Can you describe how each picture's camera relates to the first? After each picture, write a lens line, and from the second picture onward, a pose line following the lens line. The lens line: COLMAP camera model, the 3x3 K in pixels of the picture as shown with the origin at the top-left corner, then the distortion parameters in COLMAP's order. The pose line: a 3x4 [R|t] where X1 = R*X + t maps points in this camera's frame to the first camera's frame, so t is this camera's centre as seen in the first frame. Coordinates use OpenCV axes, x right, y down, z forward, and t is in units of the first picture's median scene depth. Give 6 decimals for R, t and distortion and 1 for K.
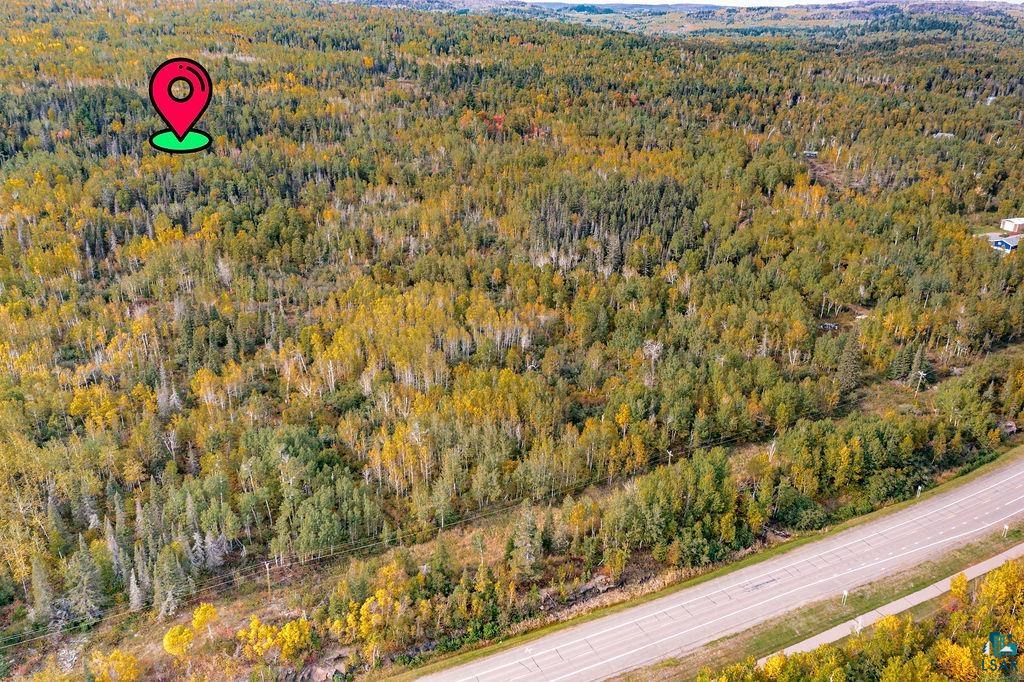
lens RADIAL K [[811.5, 0, 512.0], [0, 811.5, 341.0], [0, 0, 1]] dist [-0.002321, 0.010084]
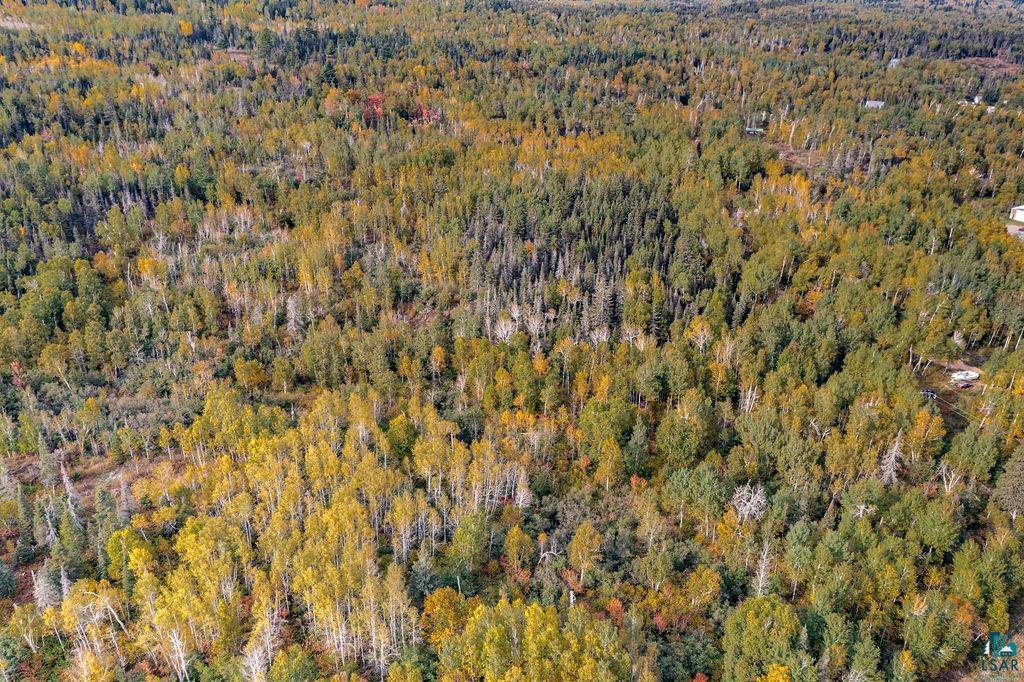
lens RADIAL K [[811.5, 0, 512.0], [0, 811.5, 341.0], [0, 0, 1]] dist [-0.002321, 0.010084]
pose [[0.980486, -0.079787, 0.179668, -0.052752], [0.073544, 0.996442, 0.041155, -0.081823], [-0.182312, -0.027138, 0.982866, 0.261250]]
